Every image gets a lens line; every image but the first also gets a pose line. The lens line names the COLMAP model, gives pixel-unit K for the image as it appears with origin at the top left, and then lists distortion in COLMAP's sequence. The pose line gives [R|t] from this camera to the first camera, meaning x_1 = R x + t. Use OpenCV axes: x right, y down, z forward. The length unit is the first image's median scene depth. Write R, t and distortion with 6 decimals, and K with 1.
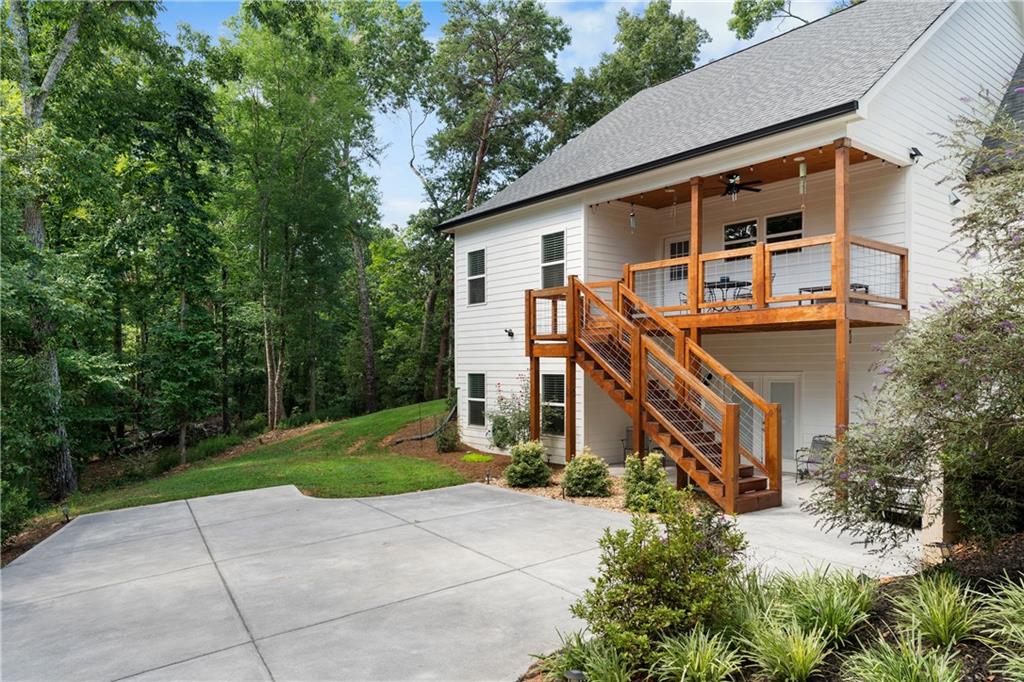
lens RADIAL K [[701.6, 0, 513.8], [0, 701.6, 349.0], [0, 0, 1]] dist [0.004832, -0.003268]
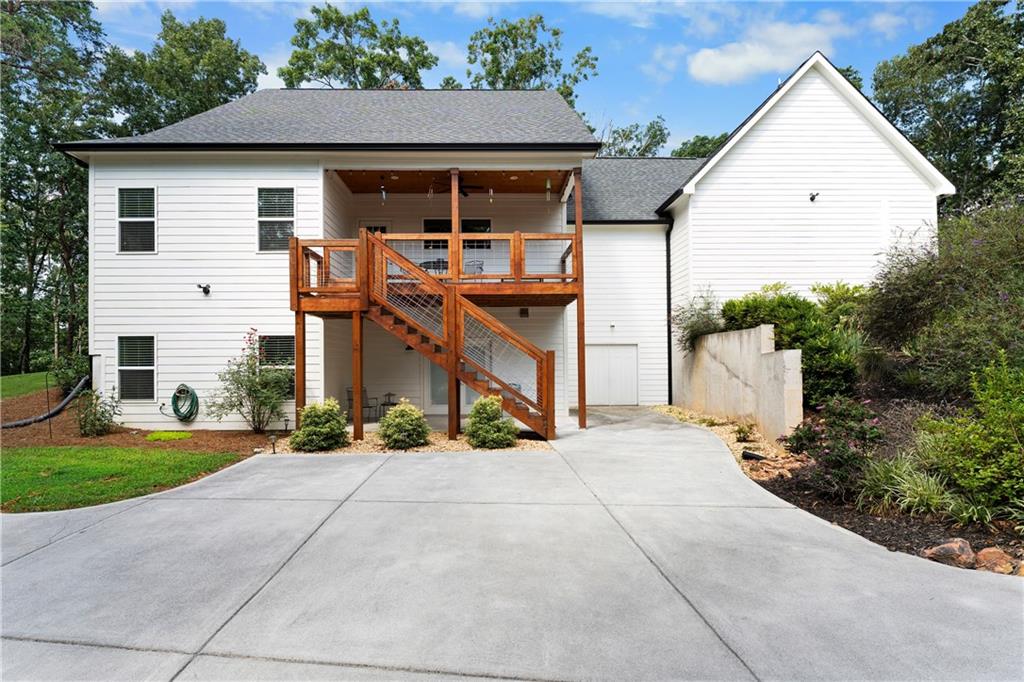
lens RADIAL K [[508.2, 0, 511.8], [0, 508.2, 340.7], [0, 0, 1]] dist [-0.001158, -0.000056]
pose [[0.608267, 0.033799, 0.793013, -0.353350], [-0.015348, 0.999407, -0.030823, 0.071090], [-0.793584, 0.006578, 0.608425, 0.403269]]
